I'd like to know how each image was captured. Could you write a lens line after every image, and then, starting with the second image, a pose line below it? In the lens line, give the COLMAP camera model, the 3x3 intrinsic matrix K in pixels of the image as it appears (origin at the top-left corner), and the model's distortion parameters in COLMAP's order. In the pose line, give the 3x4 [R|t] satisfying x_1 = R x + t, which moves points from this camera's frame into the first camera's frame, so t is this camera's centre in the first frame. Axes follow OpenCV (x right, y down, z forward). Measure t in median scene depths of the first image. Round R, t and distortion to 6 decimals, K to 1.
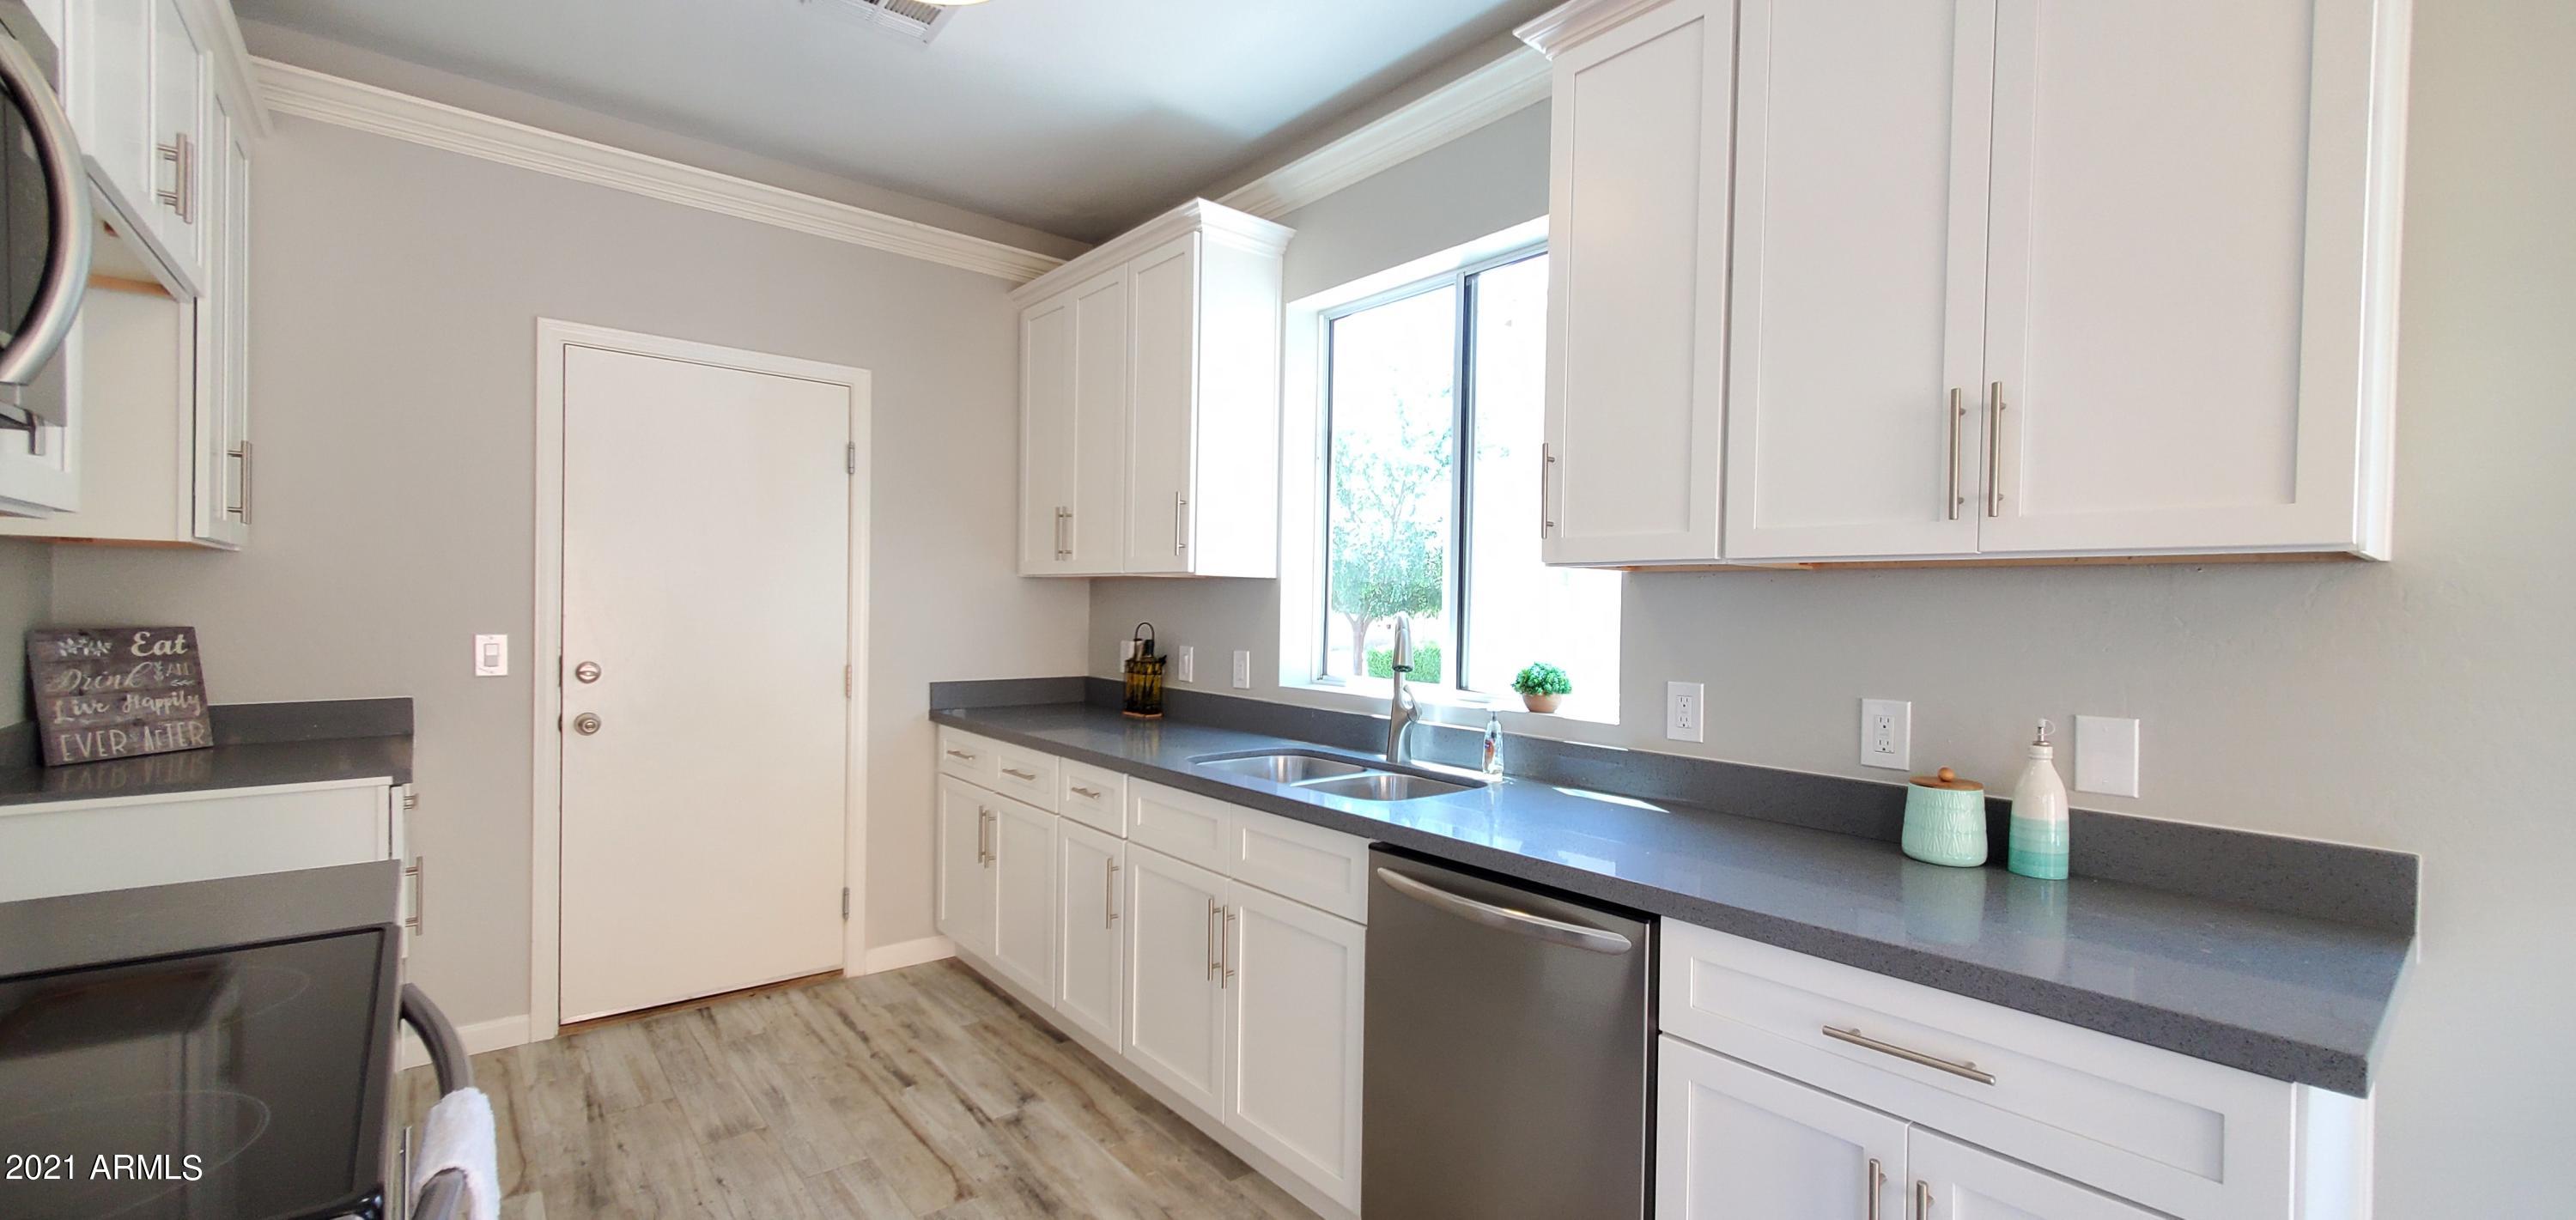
lens RADIAL K [[1026.3, 0, 1264.7], [0, 1026.3, 625.3], [0, 0, 1]] dist [0.007198, -0.002213]
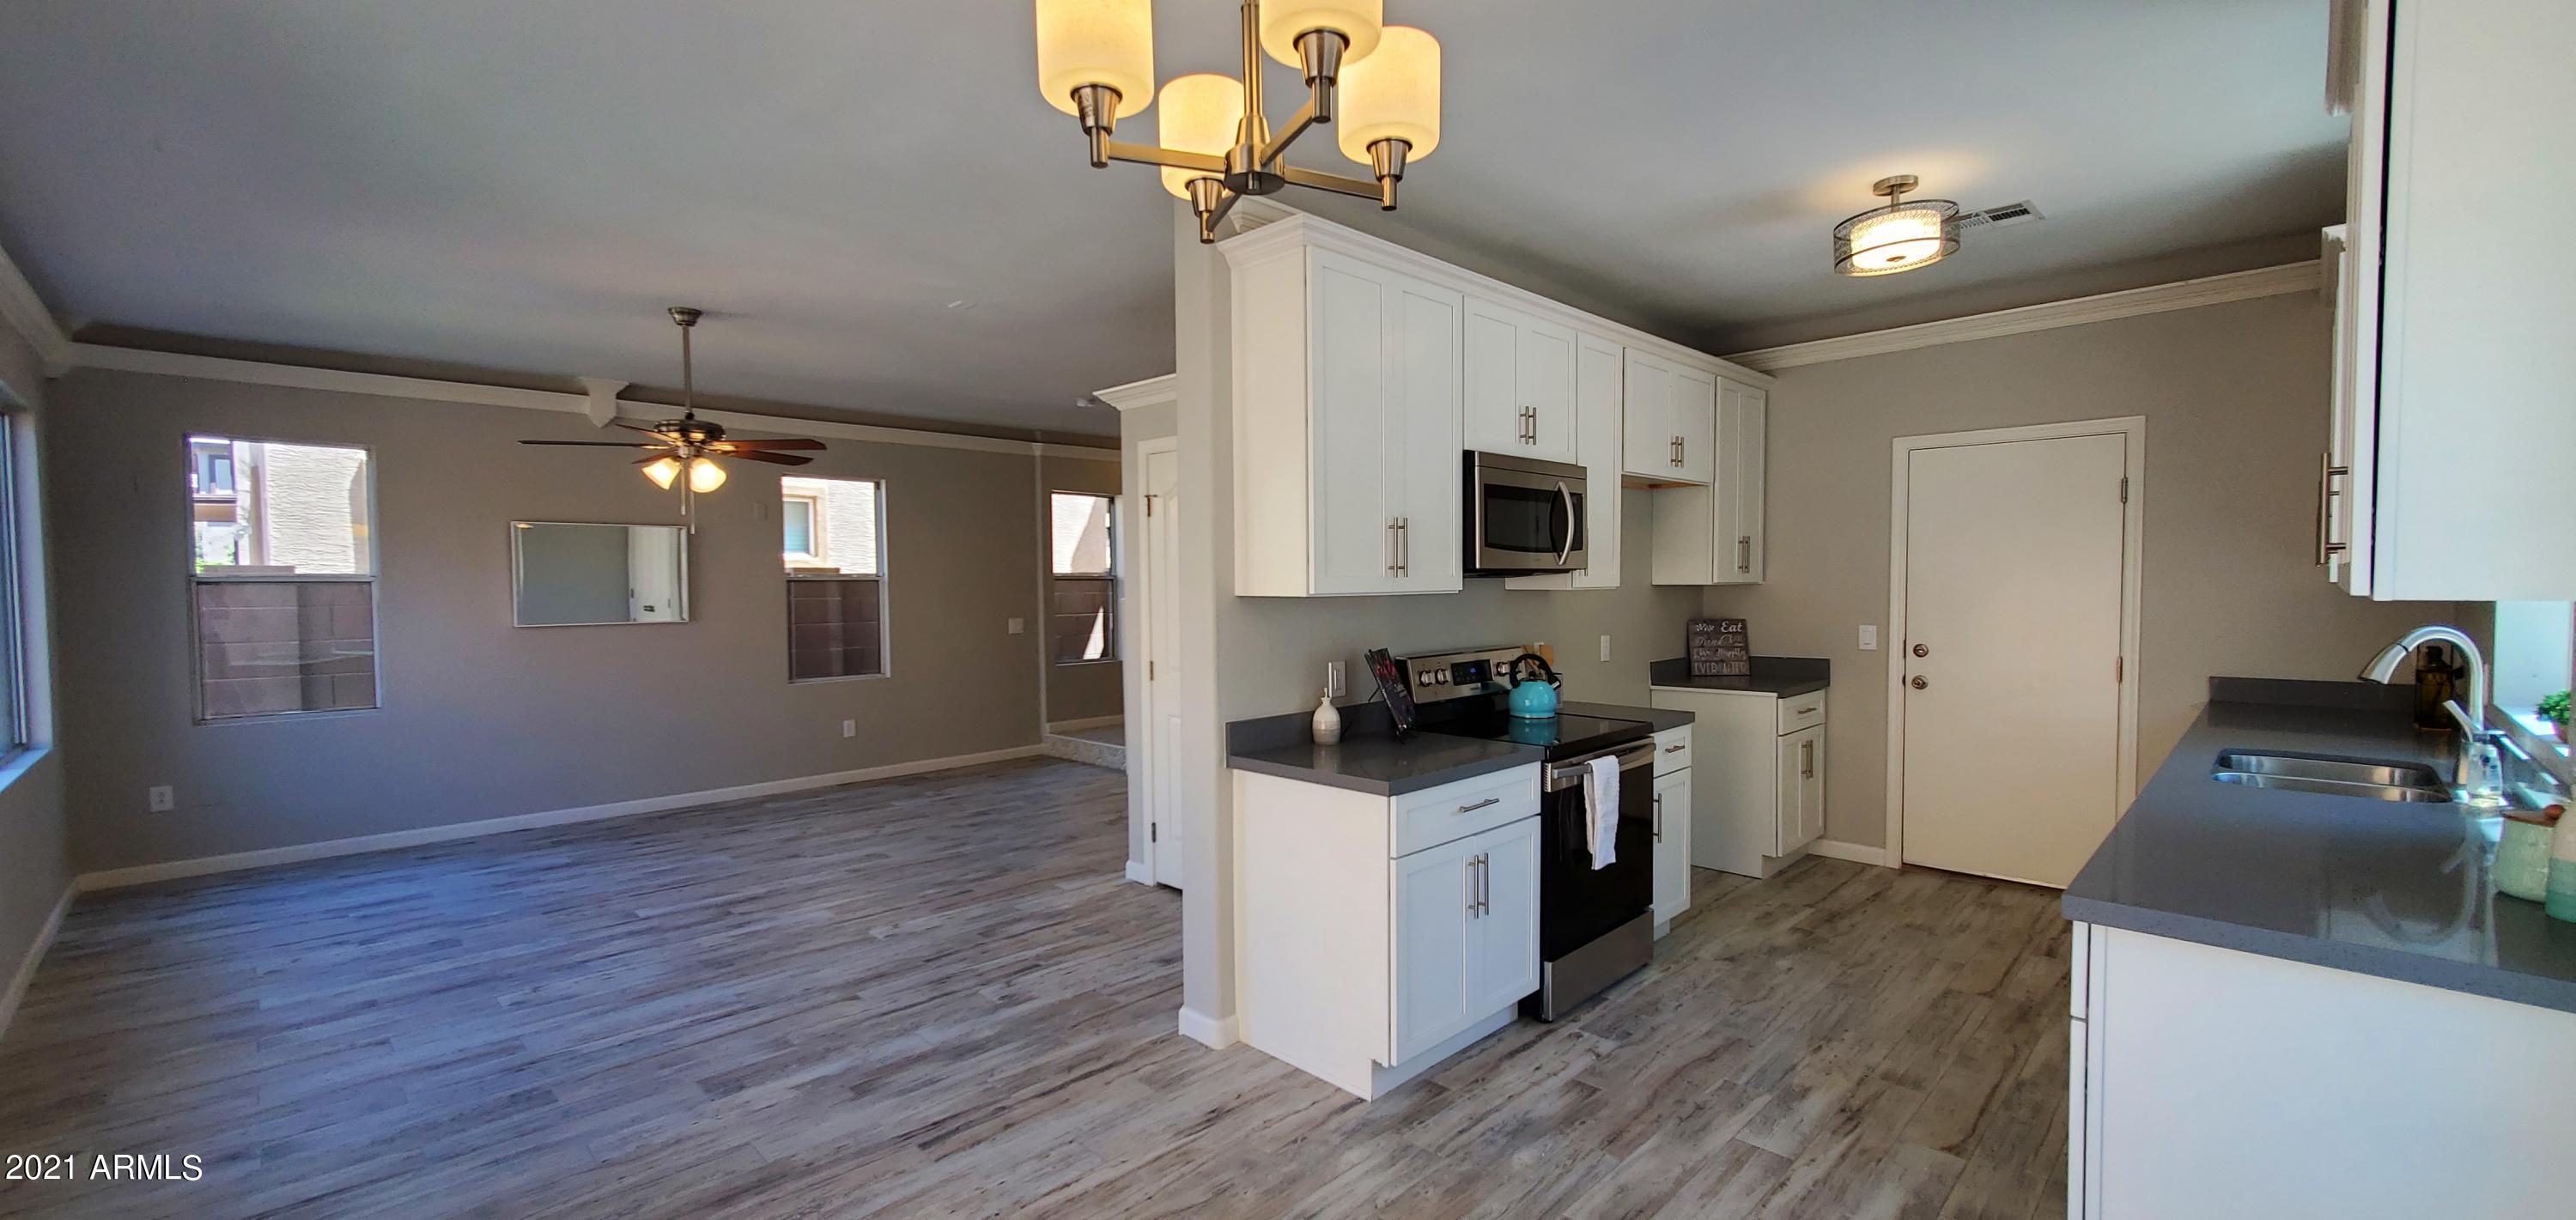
lens RADIAL K [[1026.3, 0, 1274.4], [0, 1026.3, 614.8], [0, 0, 1]] dist [0.007198, -0.002213]
pose [[0.105572, 0.015191, -0.994296, 0.986096], [-0.007042, 0.999870, 0.014528, -0.031316], [0.994387, 0.005468, 0.105665, -0.209385]]
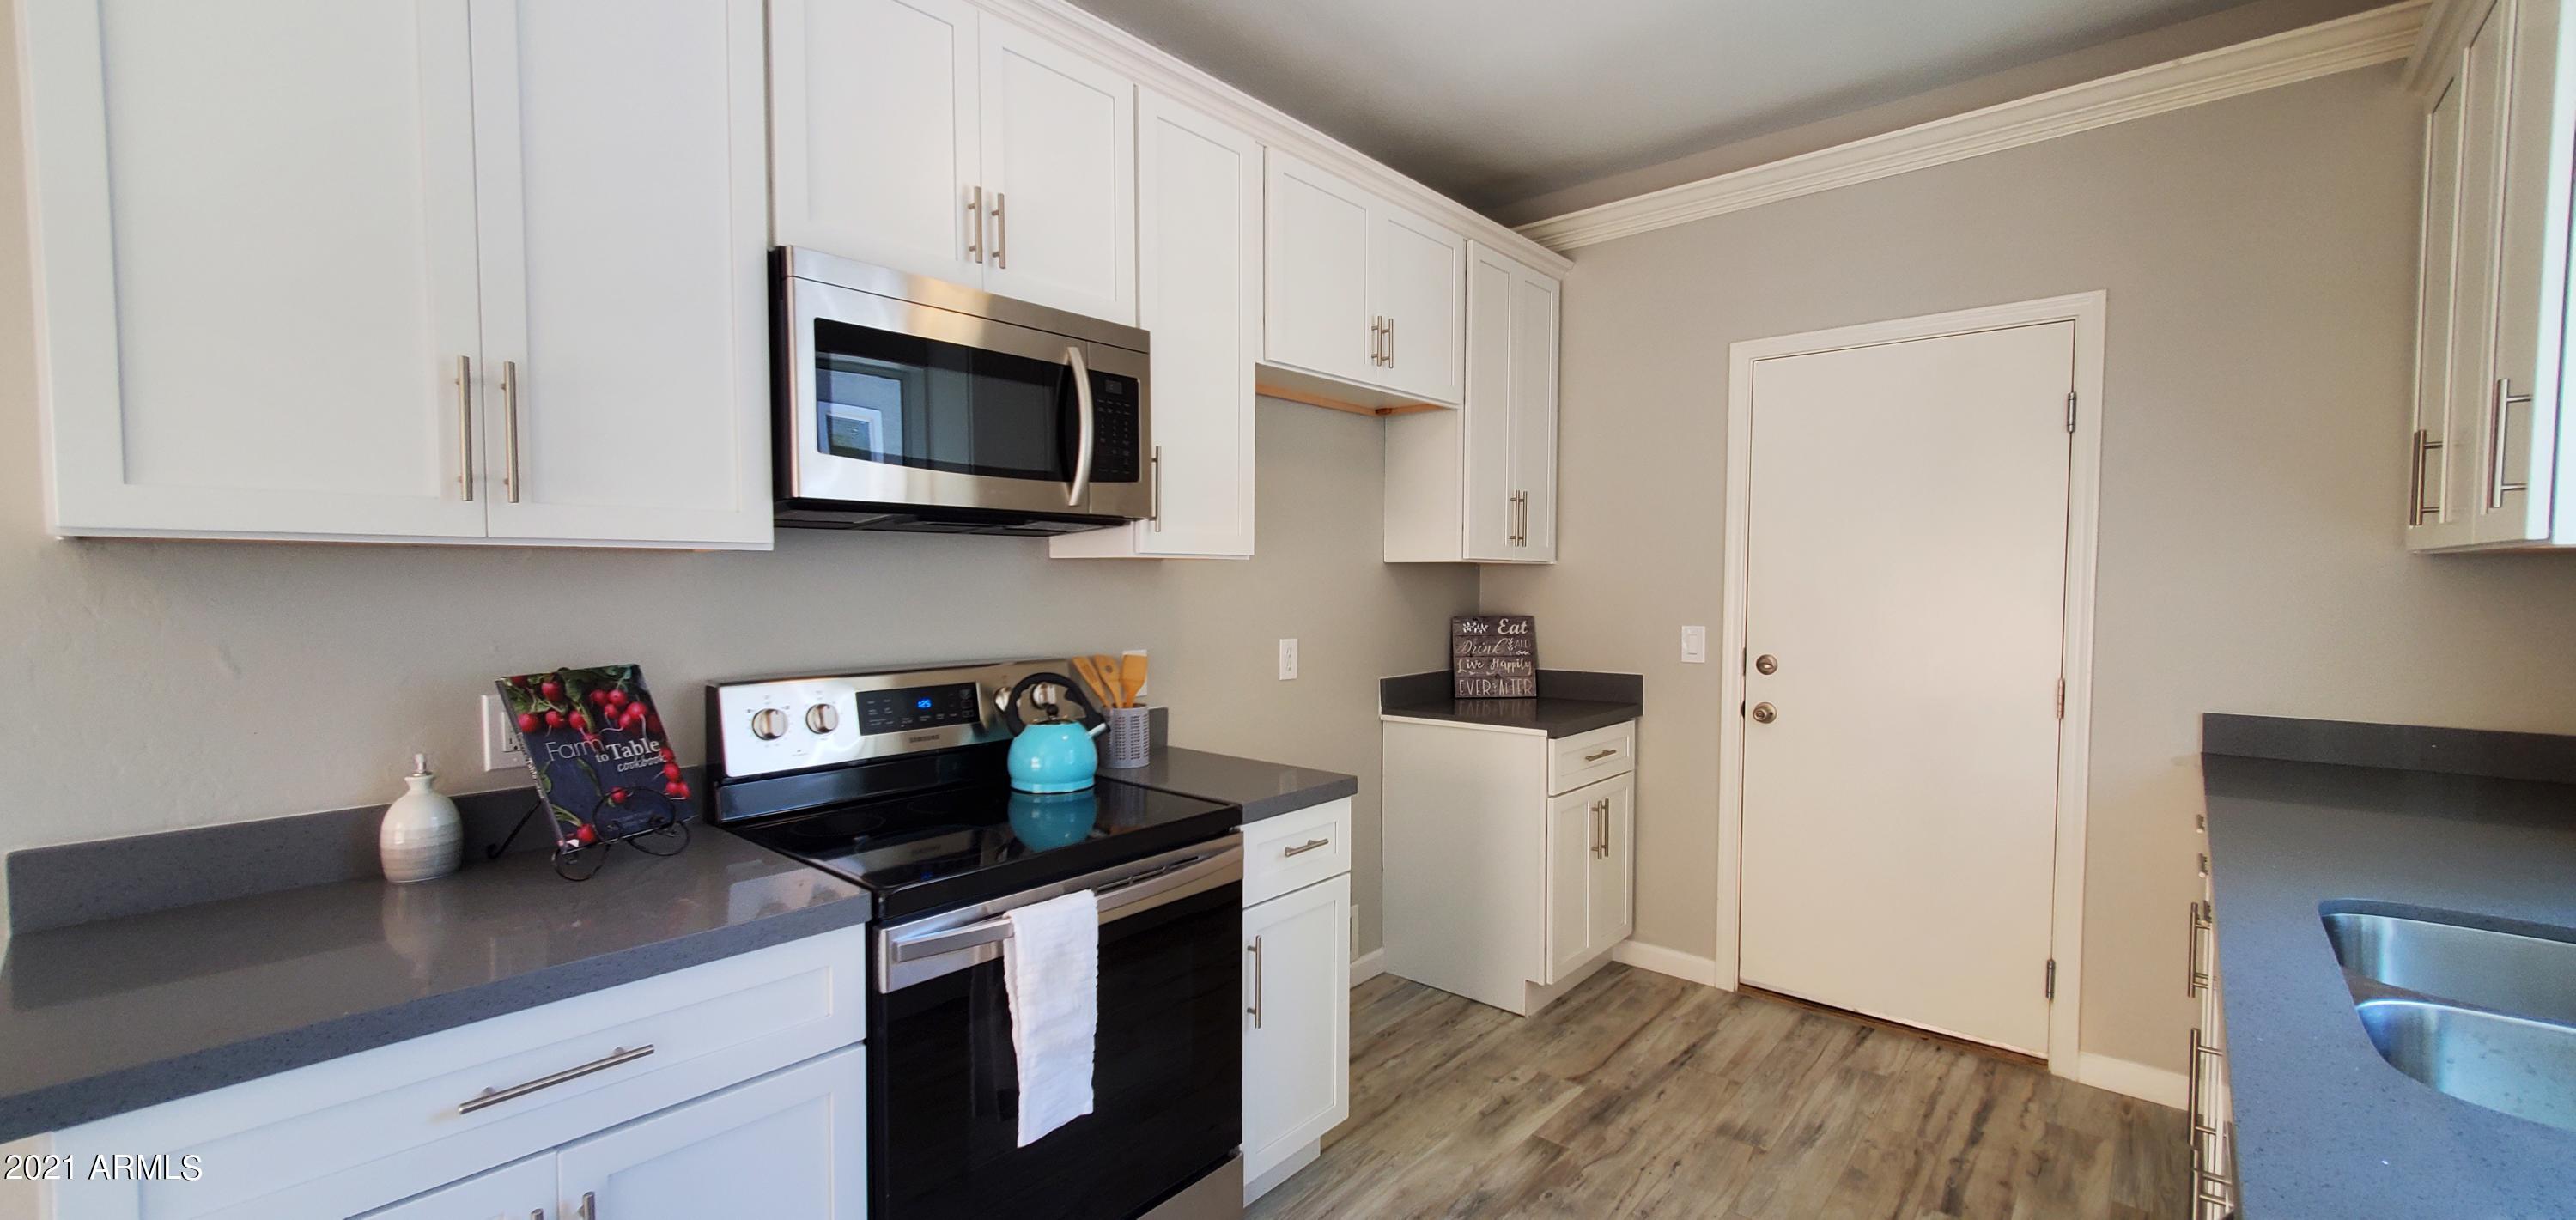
lens RADIAL K [[1026.3, 0, 1276.8], [0, 1026.3, 618.9], [0, 0, 1]] dist [0.007198, -0.002213]
pose [[0.169343, 0.021022, -0.985333, 0.357840], [-0.015475, 0.999706, 0.018669, -0.015936], [0.985436, 0.012087, 0.169619, 0.374605]]
